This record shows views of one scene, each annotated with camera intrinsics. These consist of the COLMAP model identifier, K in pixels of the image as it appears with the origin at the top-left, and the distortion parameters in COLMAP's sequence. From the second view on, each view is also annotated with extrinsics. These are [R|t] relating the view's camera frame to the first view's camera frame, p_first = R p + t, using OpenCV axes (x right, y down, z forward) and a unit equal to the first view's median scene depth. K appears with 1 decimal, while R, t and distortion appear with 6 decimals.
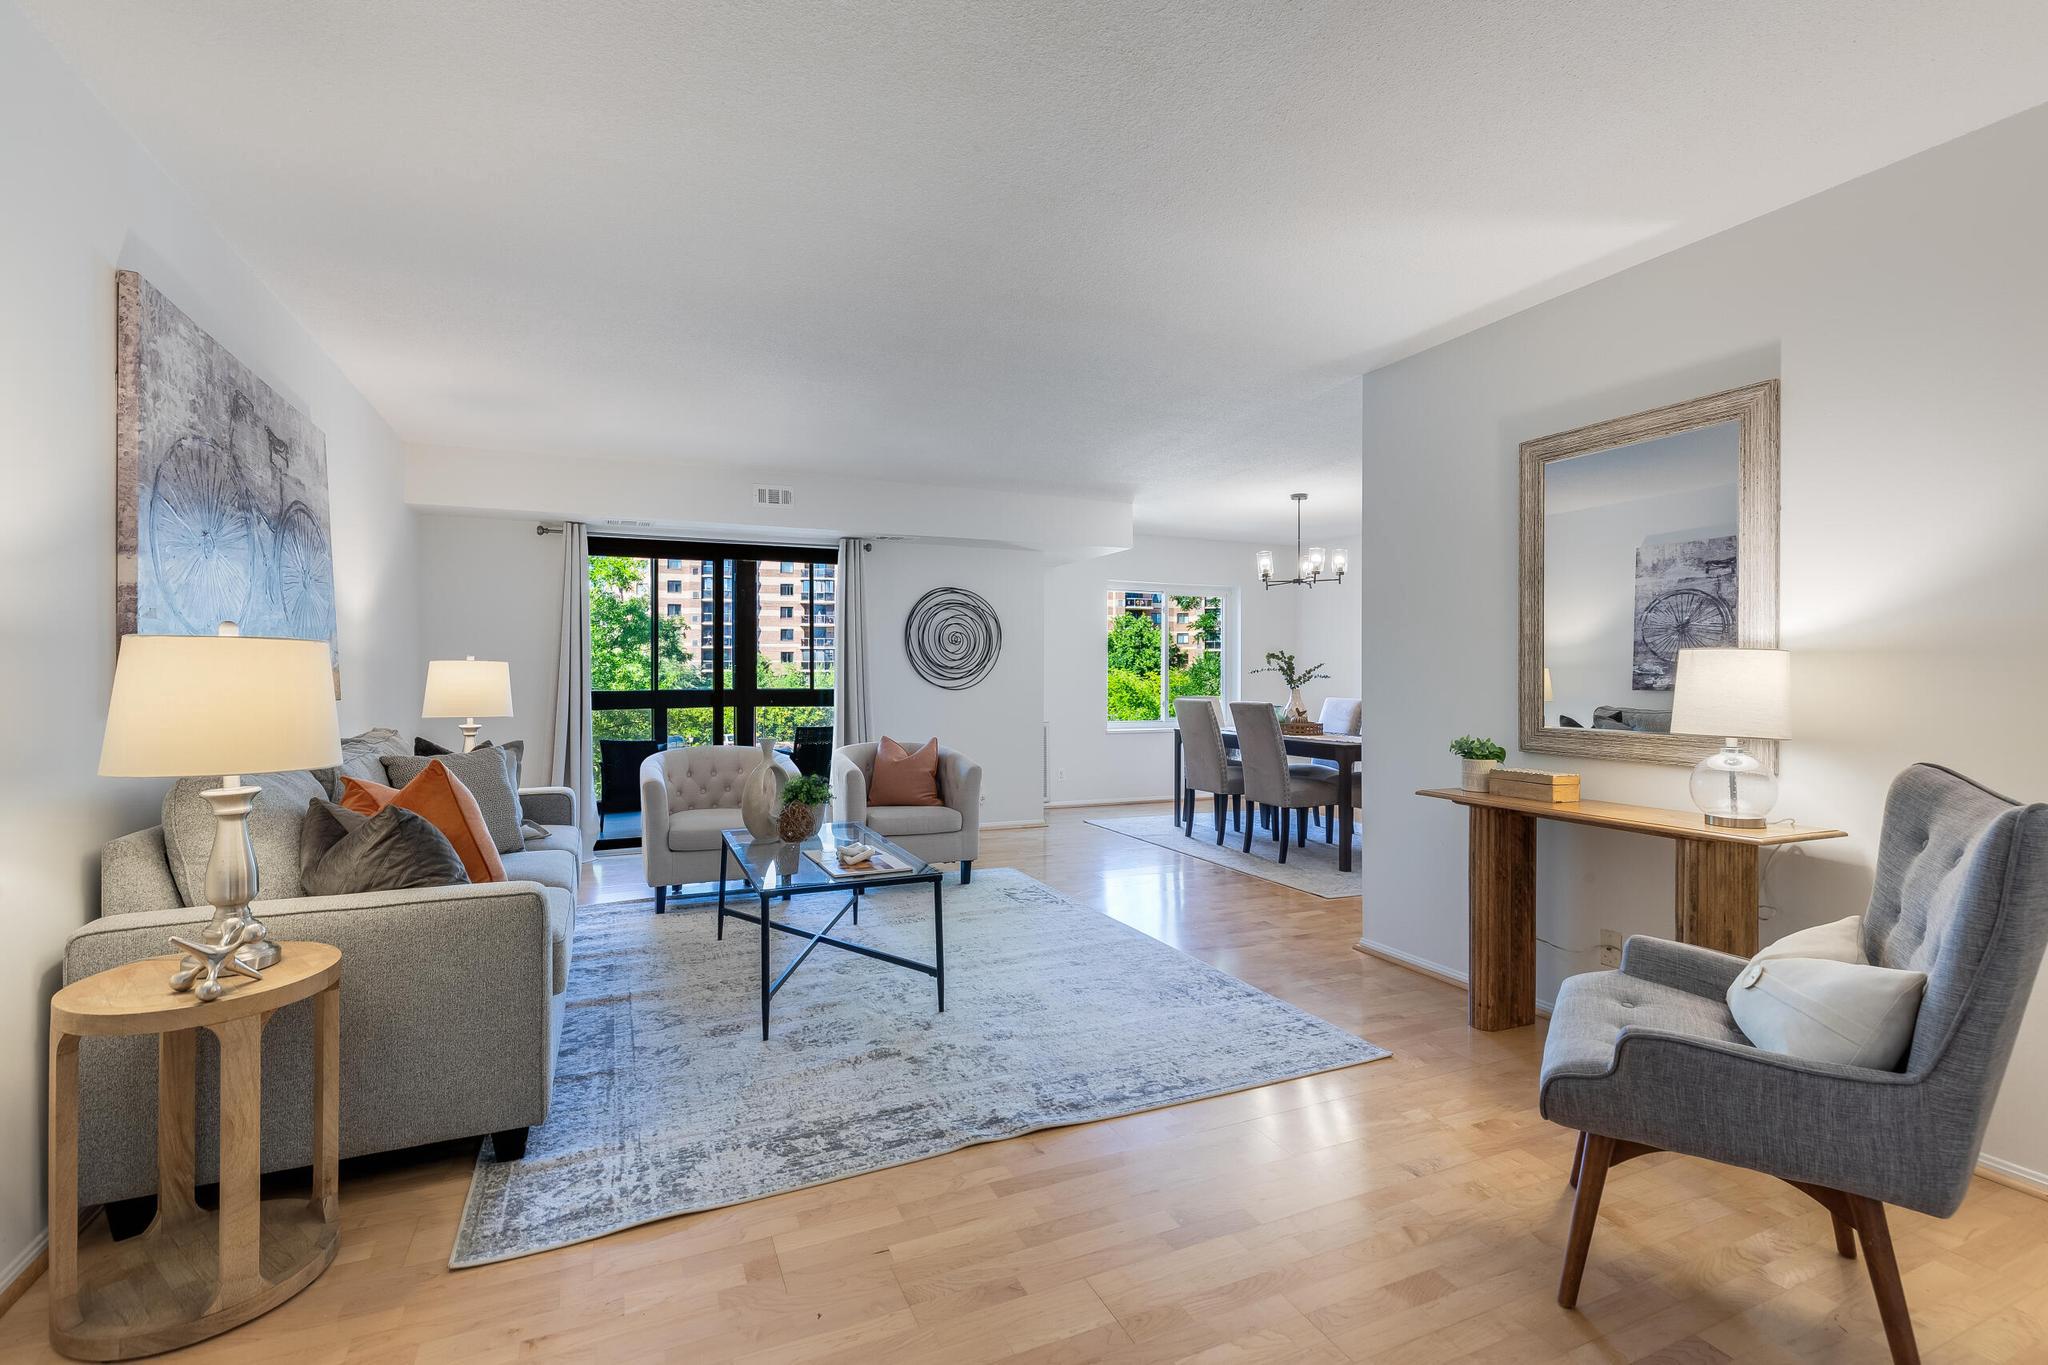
lens RADIAL K [[921.5, 0, 1022.7], [0, 921.5, 674.6], [0, 0, 1]] dist [0.004610, -0.000302]
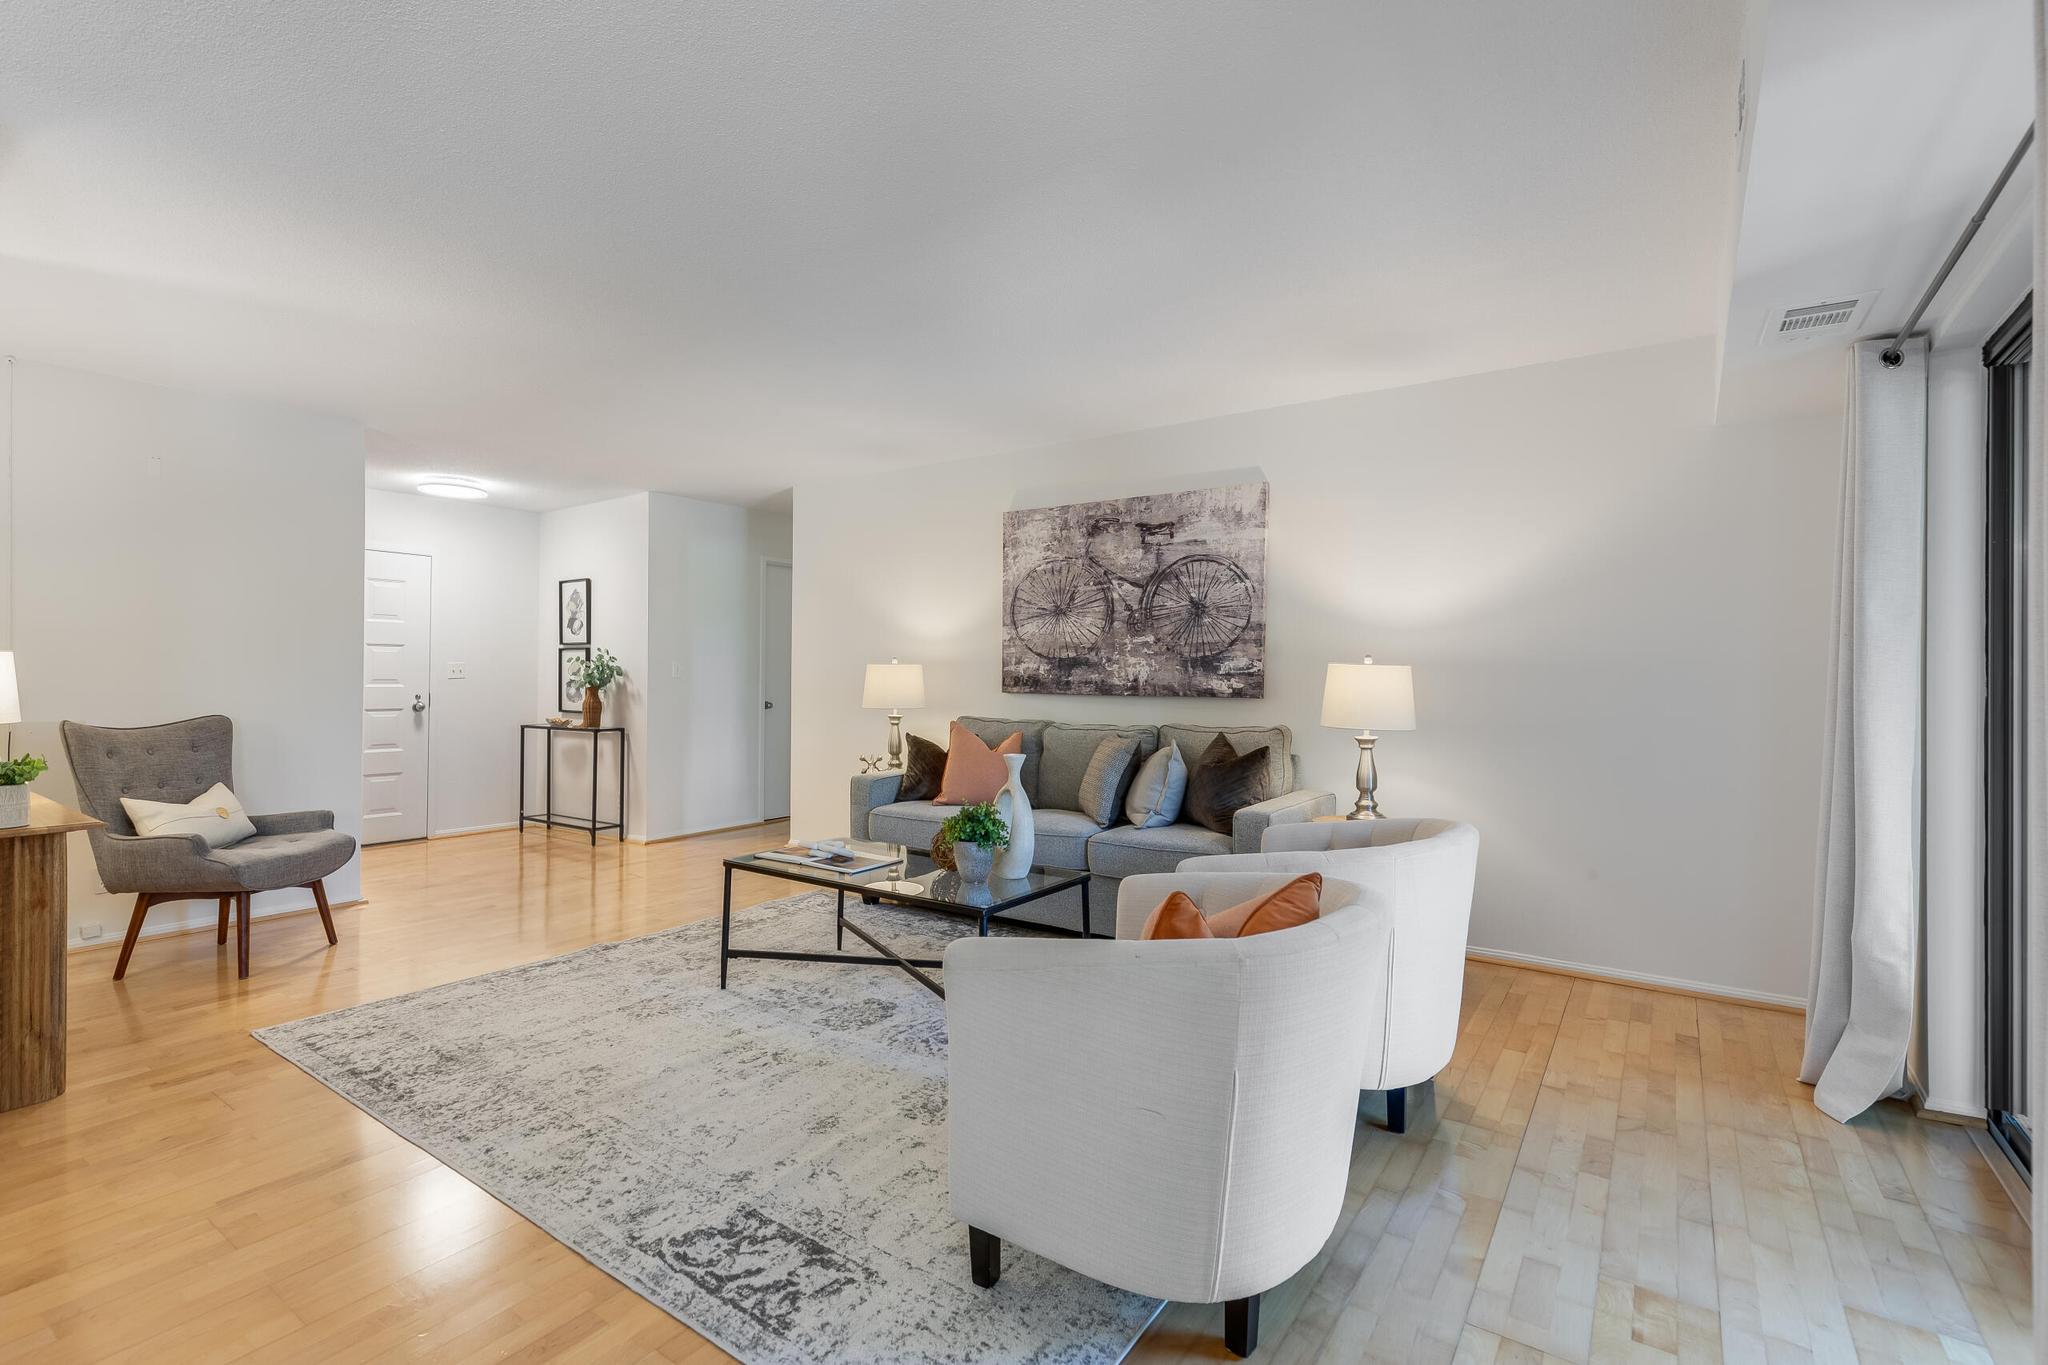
lens RADIAL K [[928.7, 0, 1028.1], [0, 928.7, 668.8], [0, 0, 1]] dist [0.002817, 0.000649]
pose [[-0.854366, -0.007859, -0.519612, 0.188595], [-0.004908, 0.999963, -0.007055, -0.002032], [0.519648, -0.003477, -0.854373, 2.274595]]
